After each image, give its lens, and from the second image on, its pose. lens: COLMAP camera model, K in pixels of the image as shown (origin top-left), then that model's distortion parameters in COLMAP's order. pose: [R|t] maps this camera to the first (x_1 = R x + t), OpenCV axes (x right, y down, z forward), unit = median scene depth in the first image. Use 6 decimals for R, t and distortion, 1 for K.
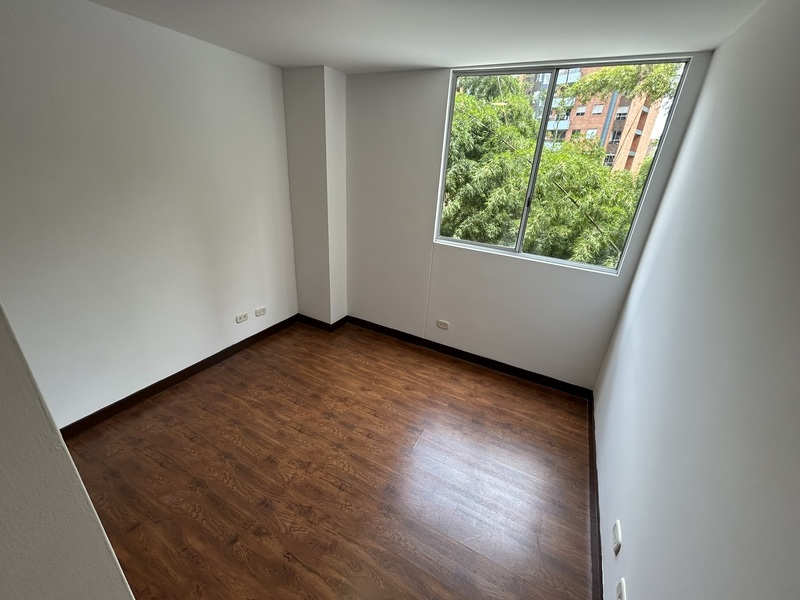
lens RADIAL K [[324.0, 0, 395.0], [0, 324.0, 301.0], [0, 0, 1]] dist [-0.001391, 0.000414]
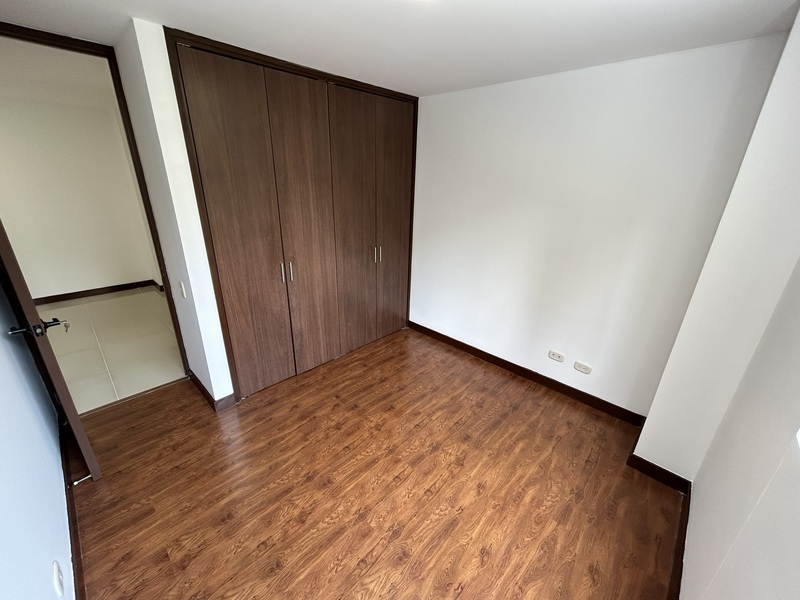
lens RADIAL K [[324.0, 0, 397.0], [0, 324.0, 298.2], [0, 0, 1]] dist [-0.001391, 0.000414]
pose [[-0.265579, 0.274489, -0.924188, 0.539506], [-0.420784, 0.829485, 0.367281, -0.278534], [0.867415, 0.486426, -0.104793, 0.776158]]
